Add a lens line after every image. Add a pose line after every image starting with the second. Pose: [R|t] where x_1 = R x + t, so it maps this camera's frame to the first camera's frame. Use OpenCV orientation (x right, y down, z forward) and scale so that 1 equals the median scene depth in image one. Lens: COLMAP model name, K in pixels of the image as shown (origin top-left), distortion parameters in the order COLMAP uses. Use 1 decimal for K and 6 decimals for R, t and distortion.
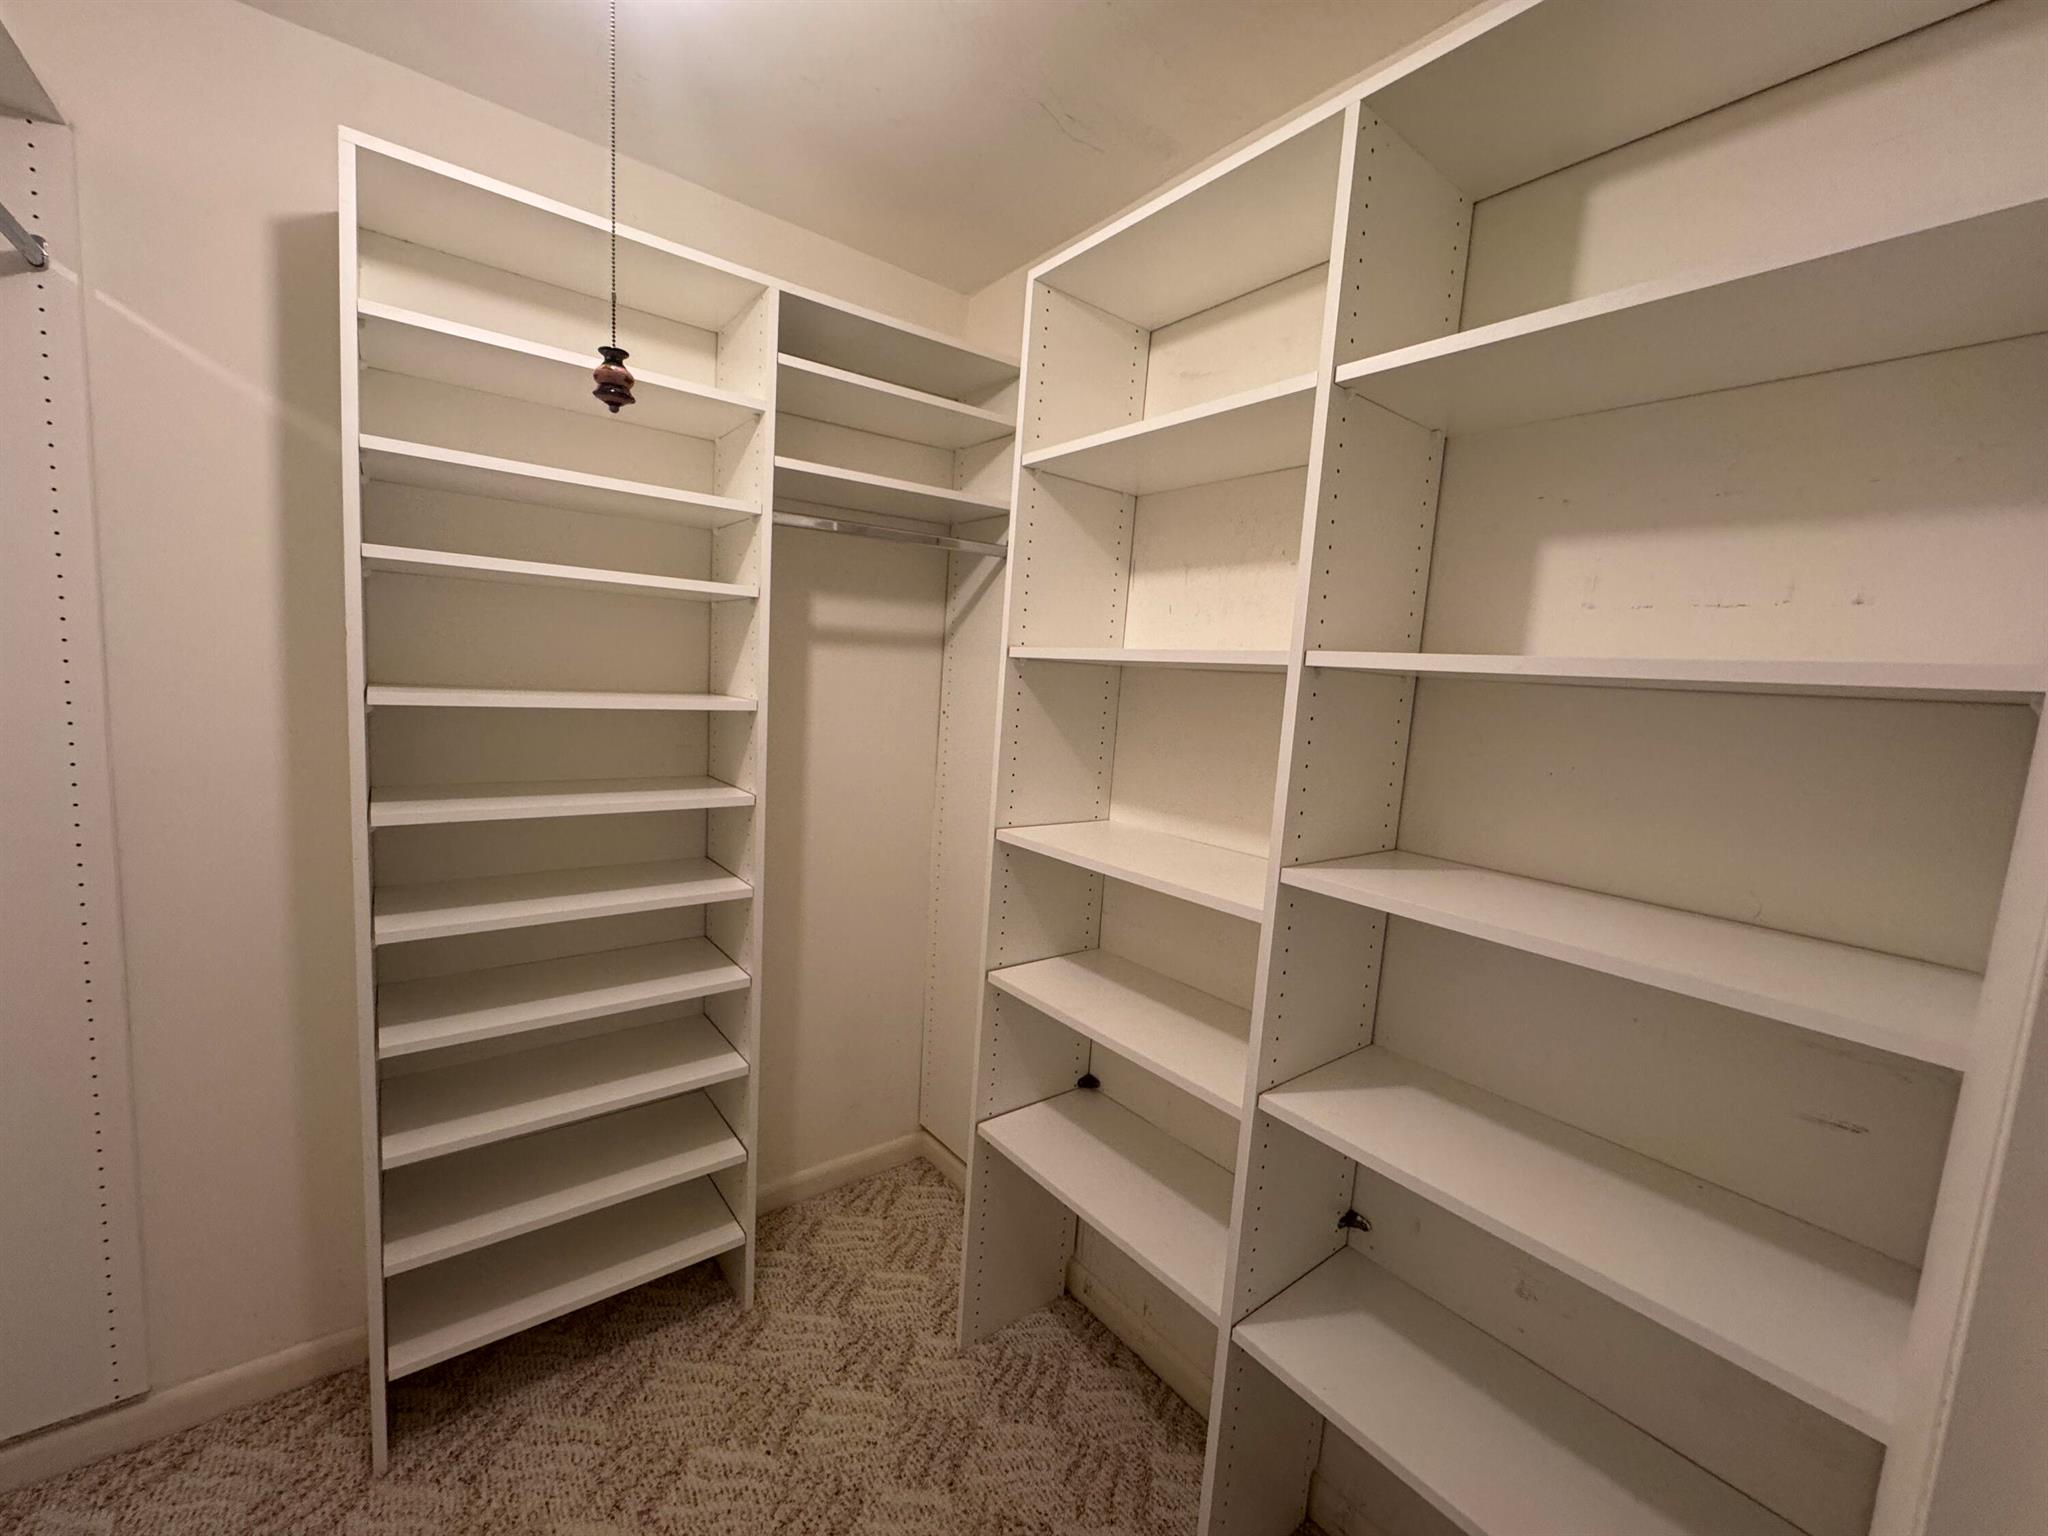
lens RADIAL K [[819.5, 0, 1024.0], [0, 819.5, 762.9], [0, 0, 1]] dist [-0.001098, 0.000196]
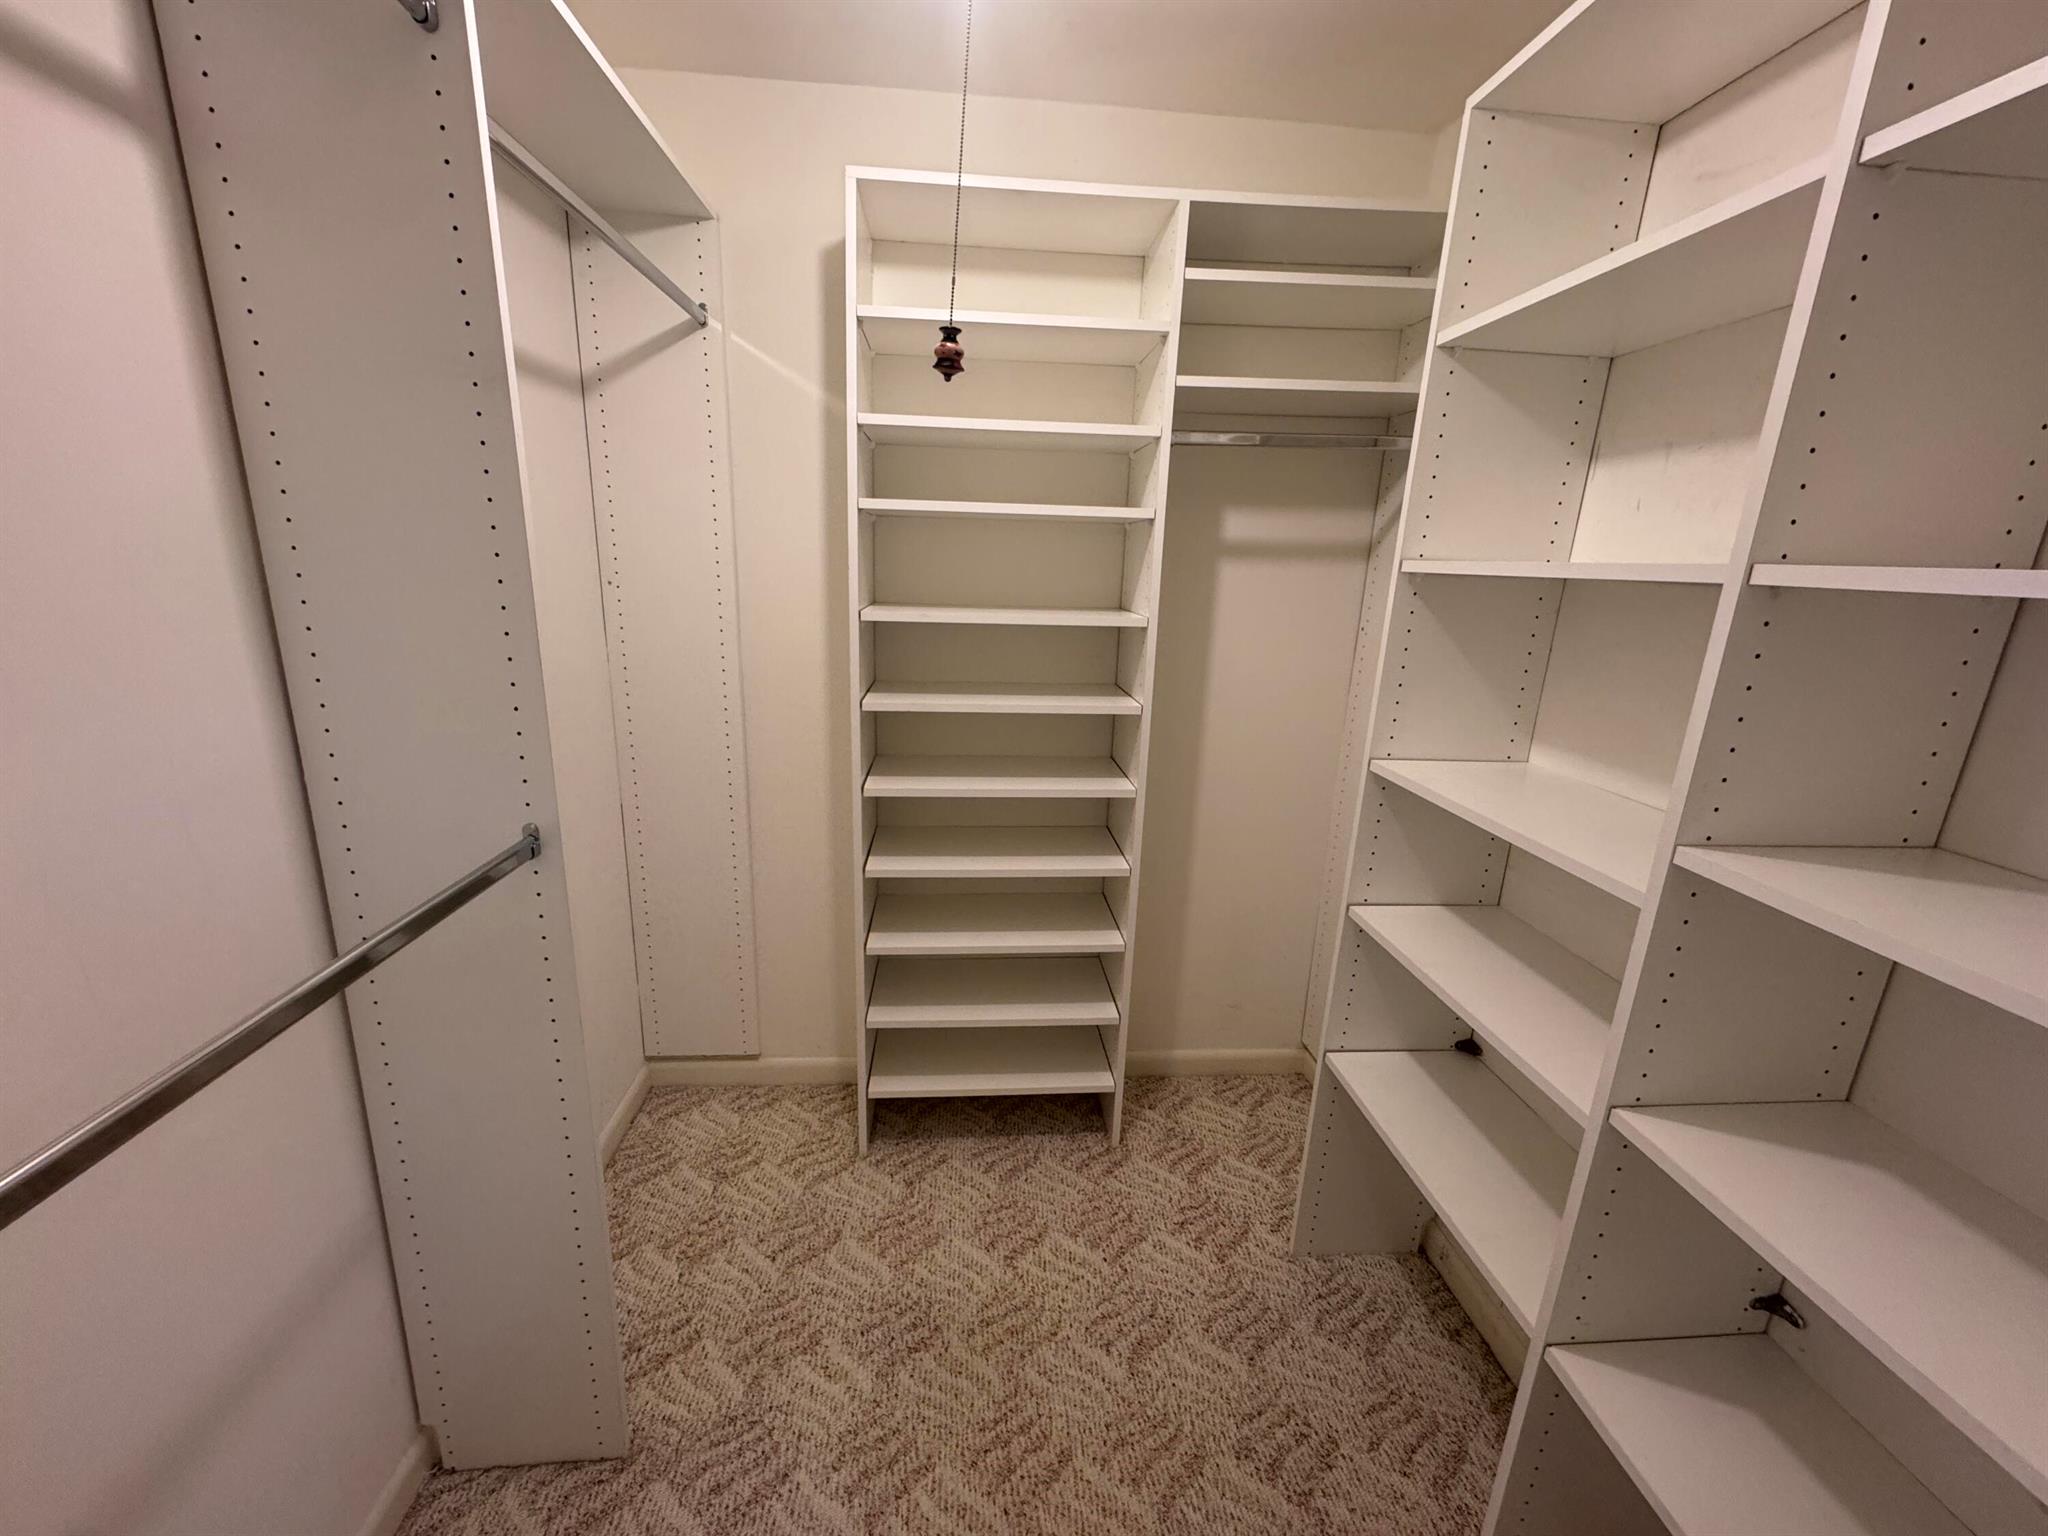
lens RADIAL K [[819.5, 0, 1024.0], [0, 819.5, 762.9], [0, 0, 1]] dist [-0.001098, 0.000196]
pose [[0.833473, 0.104884, -0.542515, 0.146660], [-0.043452, 0.991220, 0.124877, -0.014971], [0.550849, -0.080508, 0.830713, 0.004618]]
